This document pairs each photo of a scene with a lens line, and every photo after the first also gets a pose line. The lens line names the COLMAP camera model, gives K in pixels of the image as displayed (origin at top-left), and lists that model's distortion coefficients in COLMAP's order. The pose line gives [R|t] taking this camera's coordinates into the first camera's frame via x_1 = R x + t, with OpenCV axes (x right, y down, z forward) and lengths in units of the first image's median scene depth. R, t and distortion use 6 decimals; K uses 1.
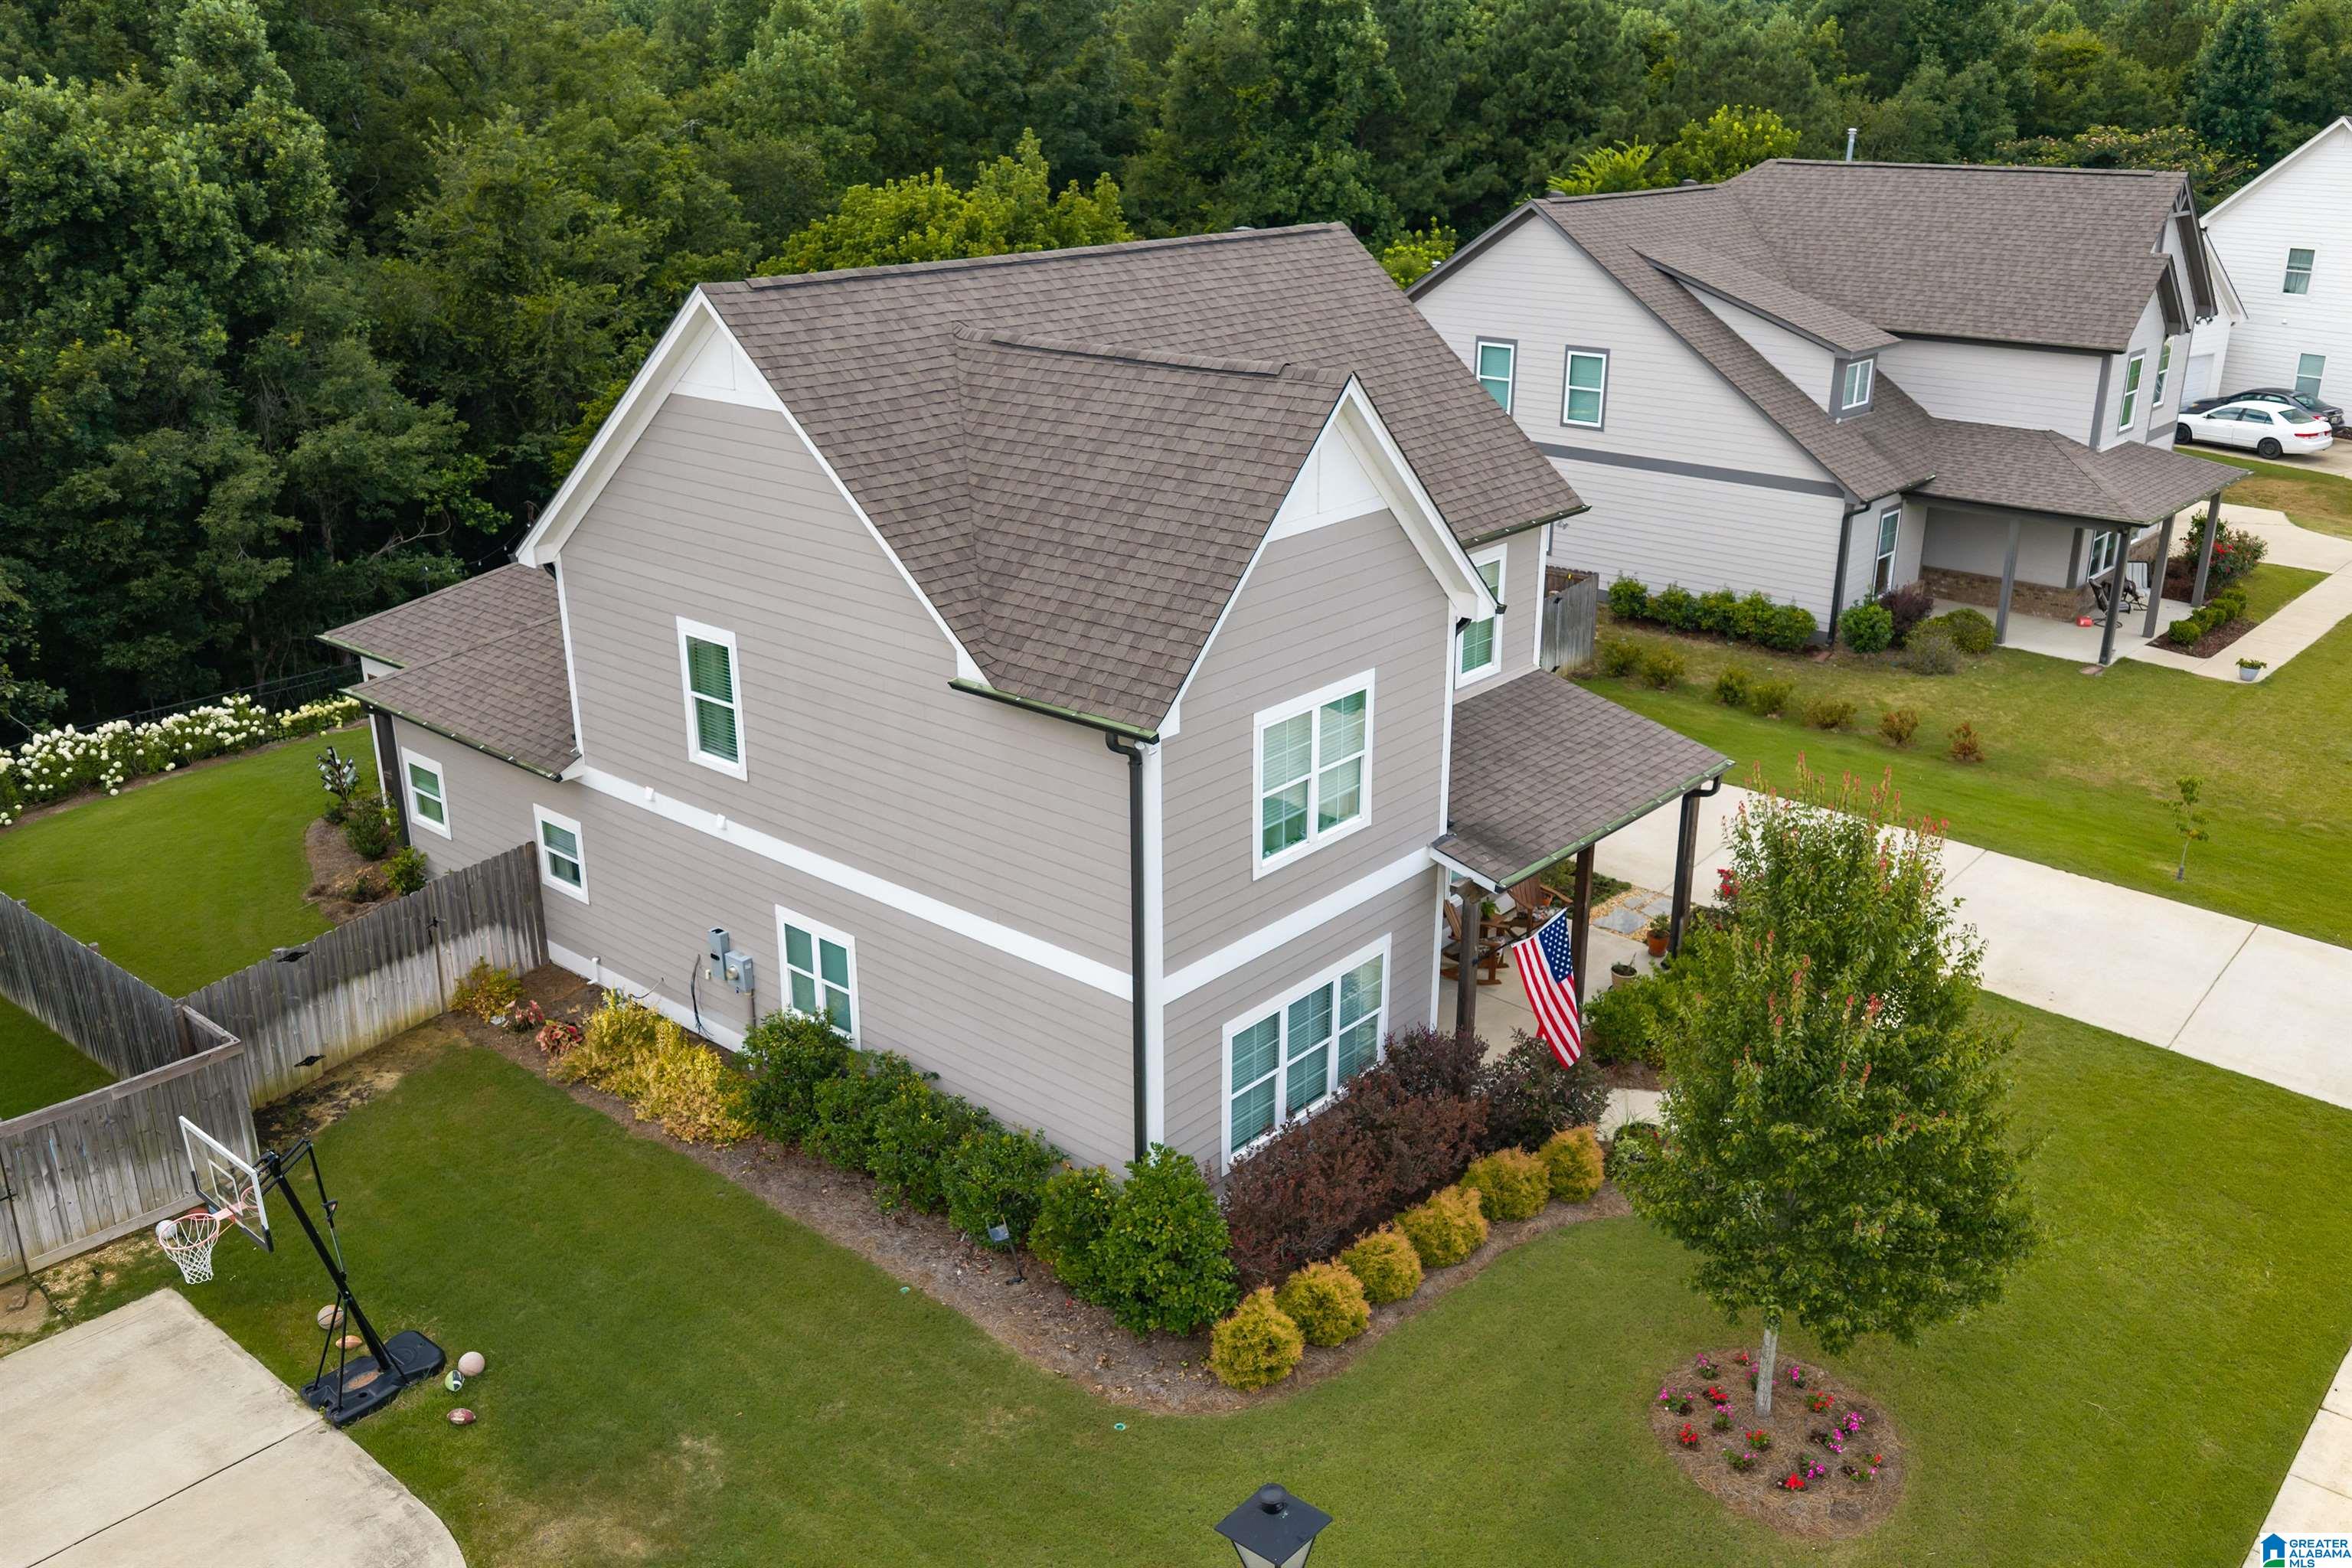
lens RADIAL K [[1946.9, 0, 1171.3], [0, 1946.9, 781.6], [0, 0, 1]] dist [0.009454, -0.012028]
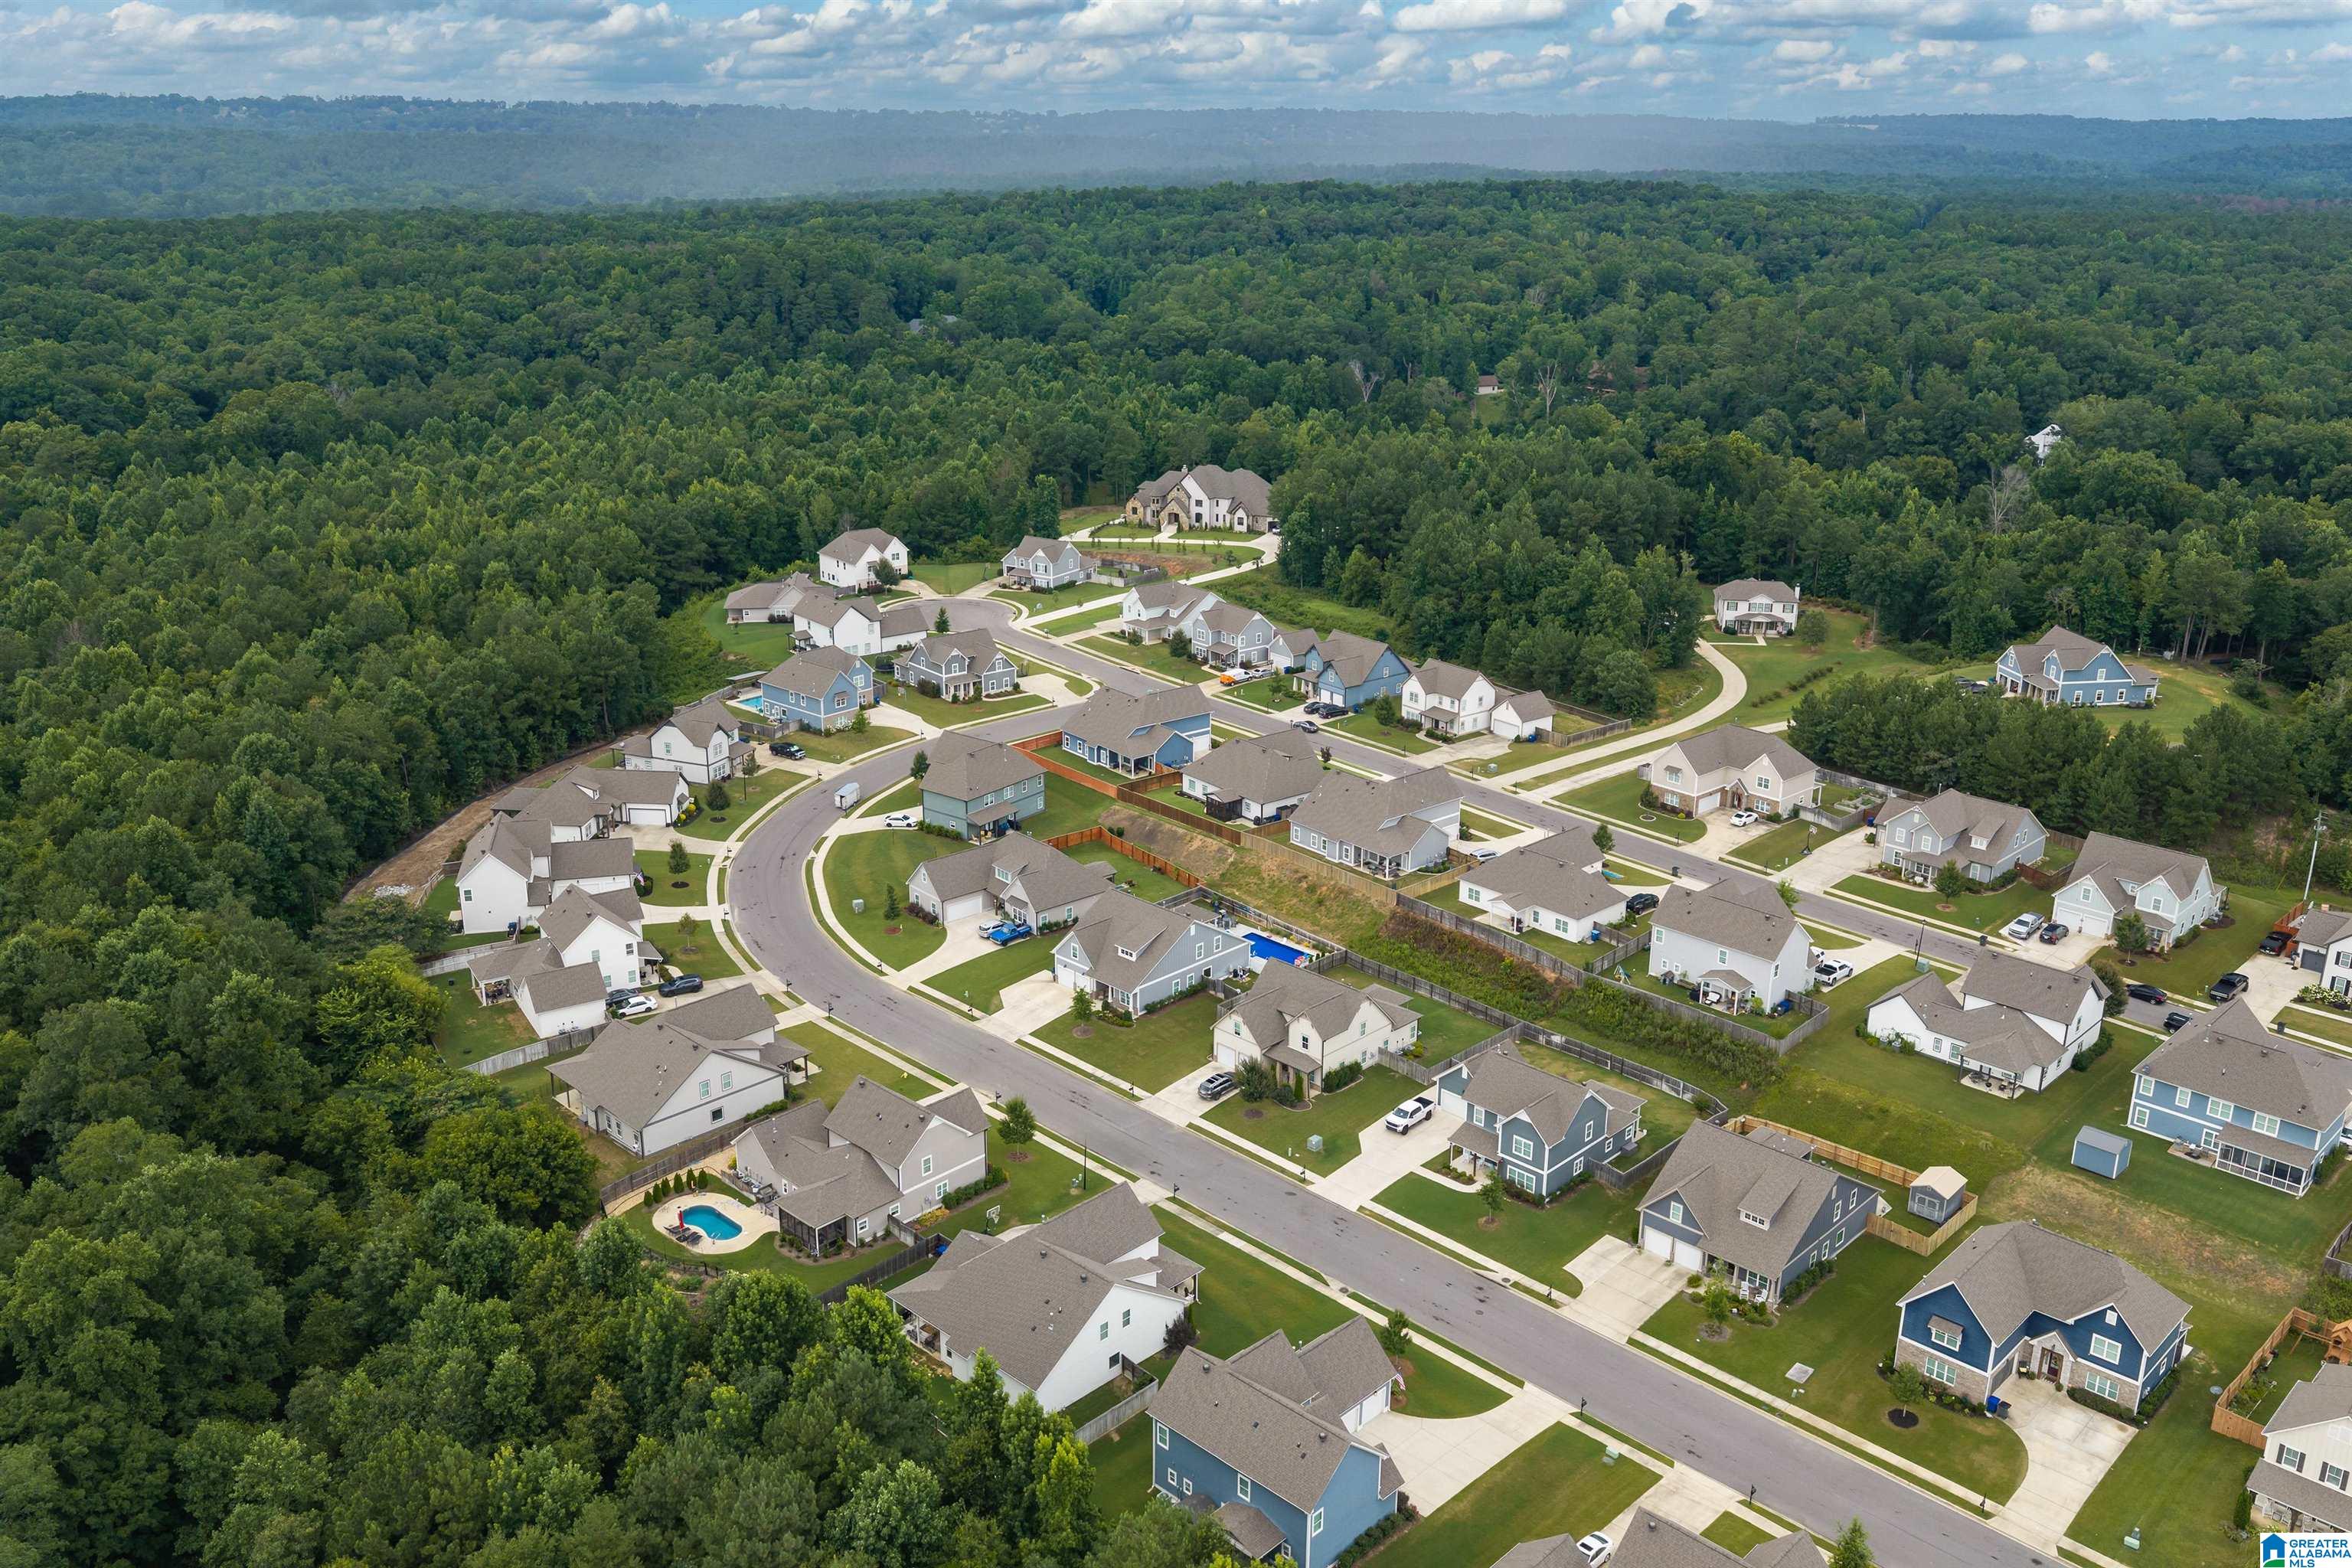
lens RADIAL K [[1946.9, 0, 1183.9], [0, 1946.9, 783.5], [0, 0, 1]] dist [0.009454, -0.012028]
pose [[0.054143, -0.317206, 0.946810, -7.149464], [0.340467, 0.897245, 0.281131, -3.289062], [-0.938696, 0.307136, 0.156578, -1.650345]]
